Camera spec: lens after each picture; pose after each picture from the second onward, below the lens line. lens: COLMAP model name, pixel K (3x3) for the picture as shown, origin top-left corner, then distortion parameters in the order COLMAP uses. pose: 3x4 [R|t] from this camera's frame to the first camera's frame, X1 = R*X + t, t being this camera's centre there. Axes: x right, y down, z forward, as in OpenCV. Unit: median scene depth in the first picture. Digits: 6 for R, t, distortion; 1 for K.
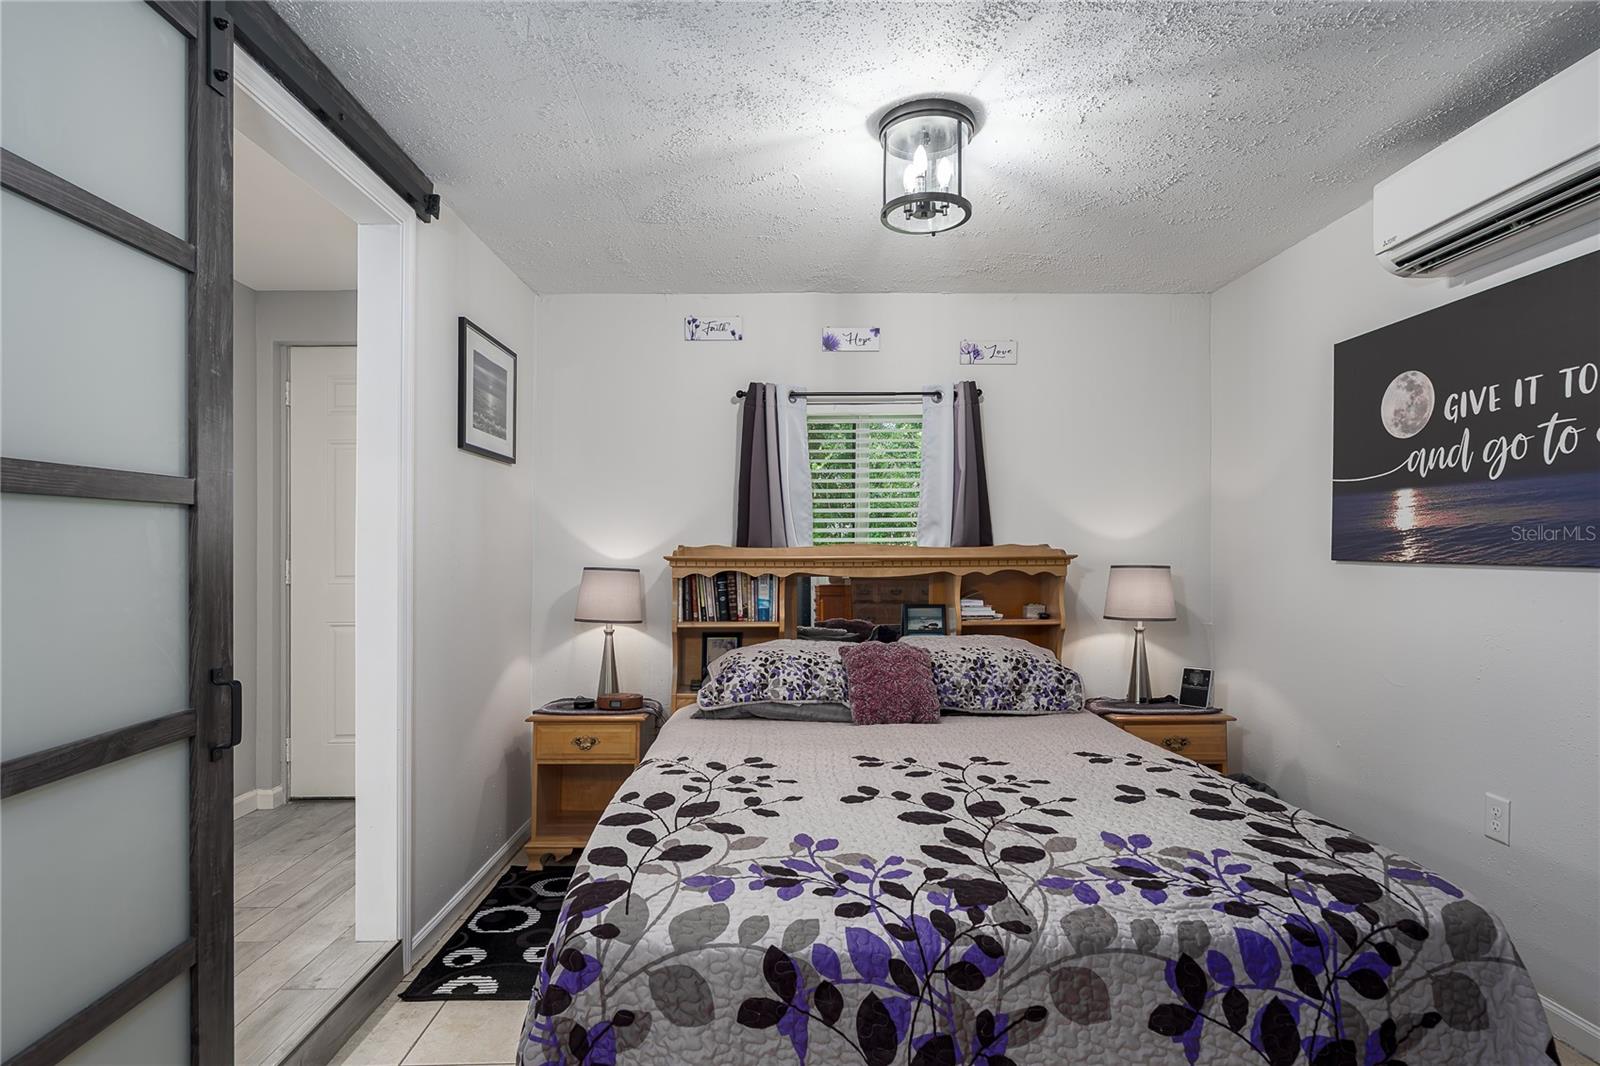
lens RADIAL K [[816.3, 0, 809.4], [0, 816.3, 531.9], [0, 0, 1]] dist [-0.005482, -0.000538]
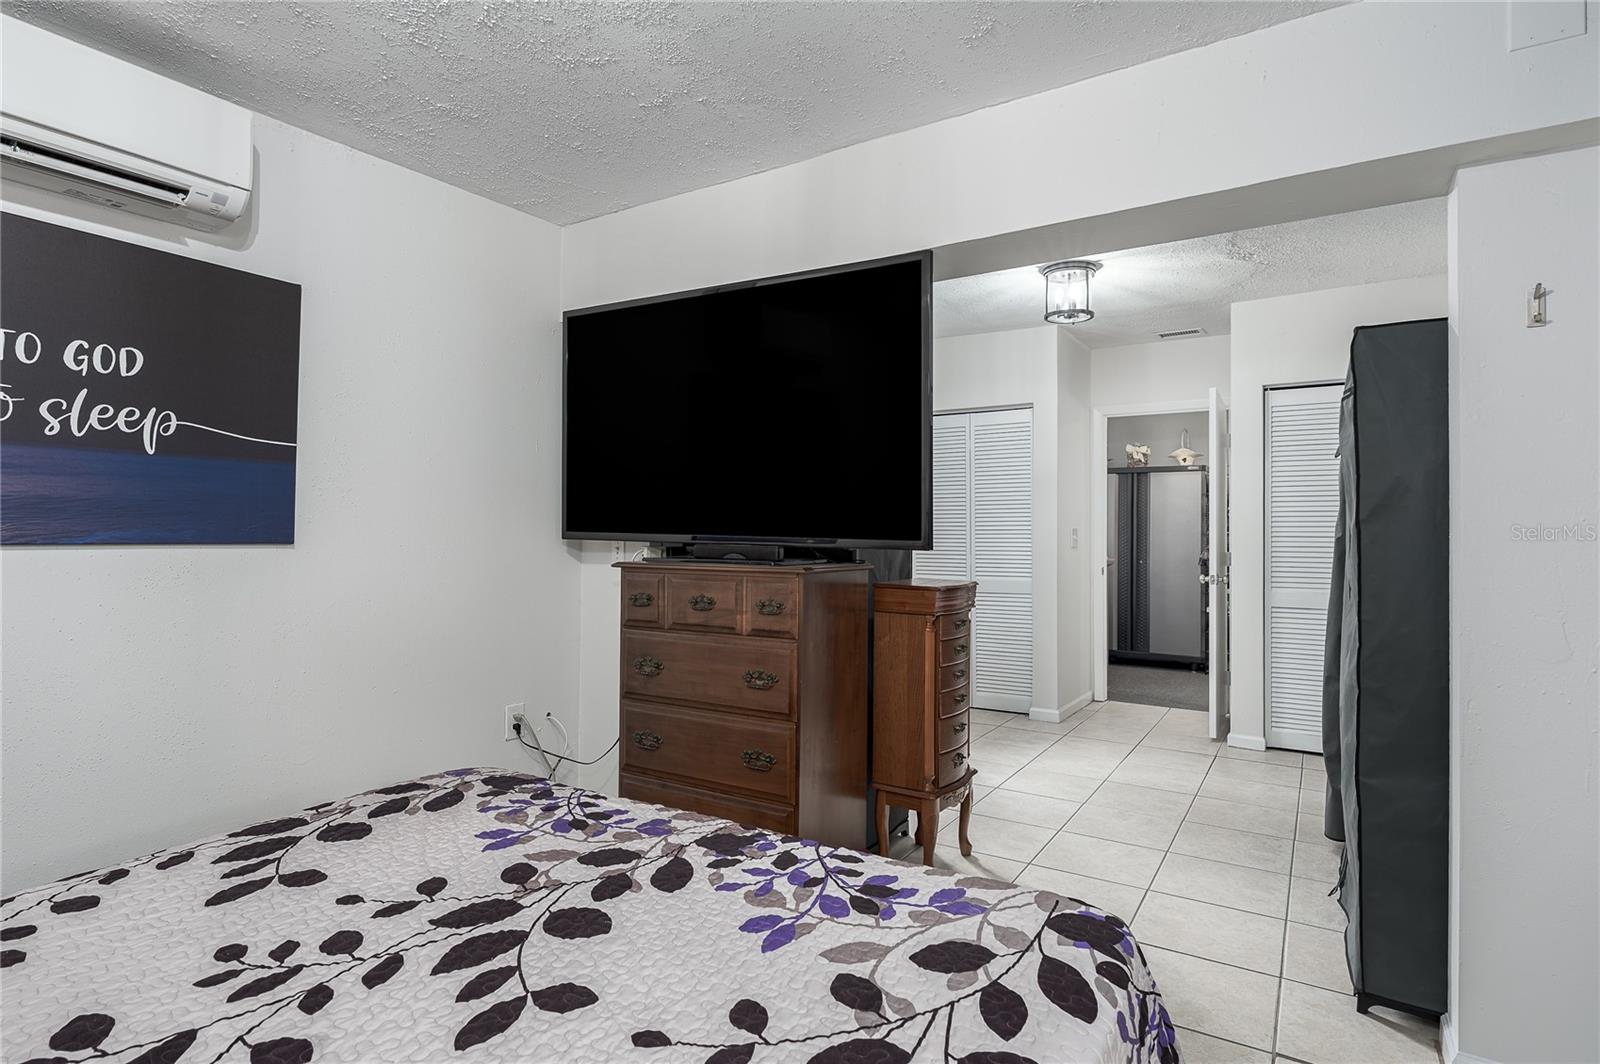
lens RADIAL K [[816.3, 0, 809.4], [0, 816.3, 530.9], [0, 0, 1]] dist [-0.005482, -0.000538]
pose [[-0.814313, 0.000649, 0.580425, -0.450786], [-0.012469, 0.999749, -0.018611, 0.045659], [-0.580292, -0.022392, -0.814101, 1.628276]]
